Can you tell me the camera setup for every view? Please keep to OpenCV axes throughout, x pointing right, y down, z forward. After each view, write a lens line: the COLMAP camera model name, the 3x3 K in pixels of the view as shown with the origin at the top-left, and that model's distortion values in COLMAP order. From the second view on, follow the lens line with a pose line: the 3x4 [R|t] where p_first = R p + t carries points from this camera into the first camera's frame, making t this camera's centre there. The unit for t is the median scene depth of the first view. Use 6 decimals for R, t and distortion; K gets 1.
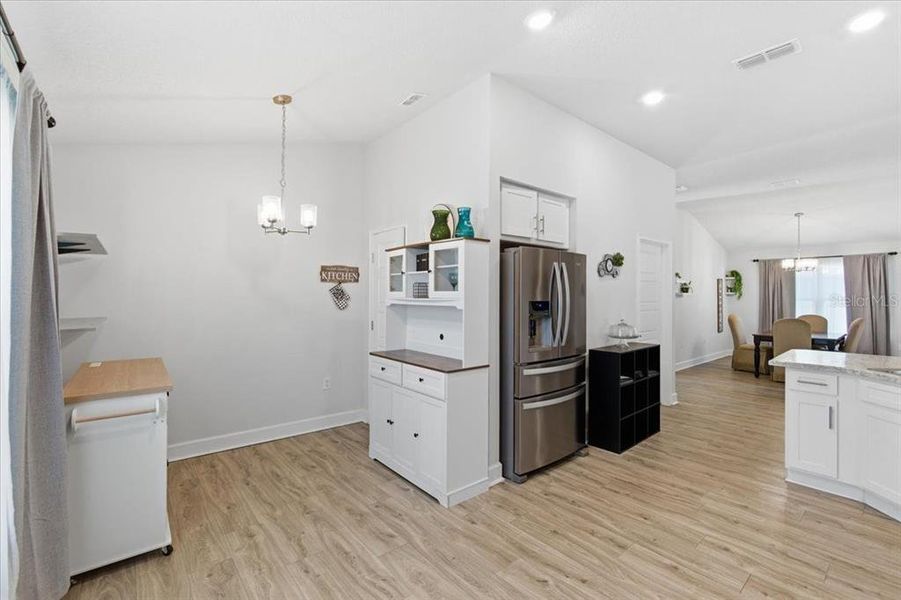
lens RADIAL K [[390.6, 0, 459.3], [0, 390.6, 292.3], [0, 0, 1]] dist [-0.008397, 0.002303]
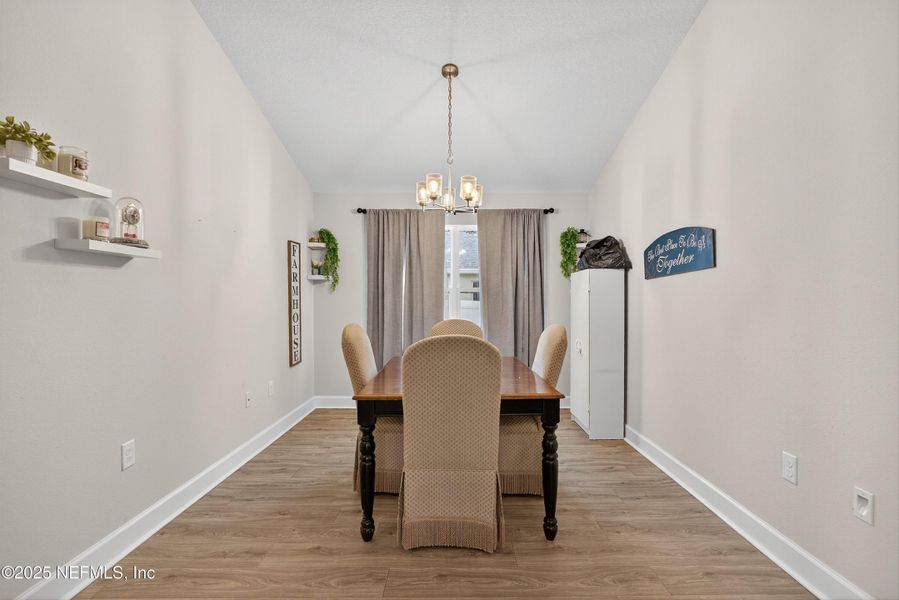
lens RADIAL K [[416.6, 0, 457.1], [0, 416.6, 303.9], [0, 0, 1]] dist [-0.015770, 0.007753]
pose [[0.635323, -0.015272, 0.772096, 0.417124], [0.000764, 0.999816, 0.019148, 0.025466], [-0.772246, -0.011575, 0.635218, 0.552443]]
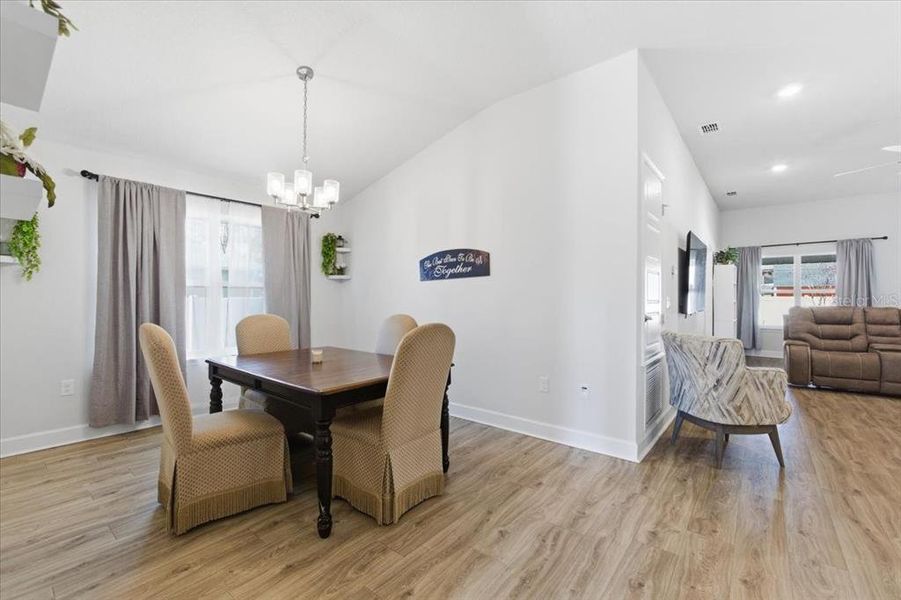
lens RADIAL K [[373.4, 0, 441.6], [0, 373.4, 296.6], [0, 0, 1]] dist [-0.006867, 0.001834]
pose [[-0.159961, -0.009077, 0.987082, 0.350428], [-0.011415, 0.999908, 0.007346, 0.026401], [-0.987057, -0.010092, -0.160050, 0.703808]]
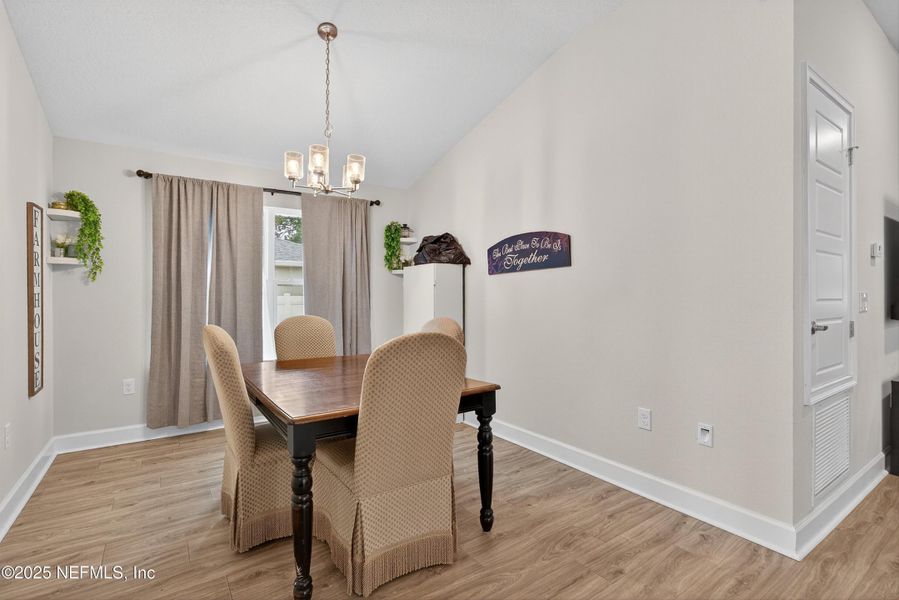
lens RADIAL K [[416.6, 0, 446.1], [0, 416.6, 292.2], [0, 0, 1]] dist [-0.015770, 0.007753]
pose [[0.109500, -0.005378, 0.993972, 0.393380], [-0.002010, 0.999982, 0.005632, 0.025950], [-0.993985, -0.002614, 0.109487, 0.653627]]
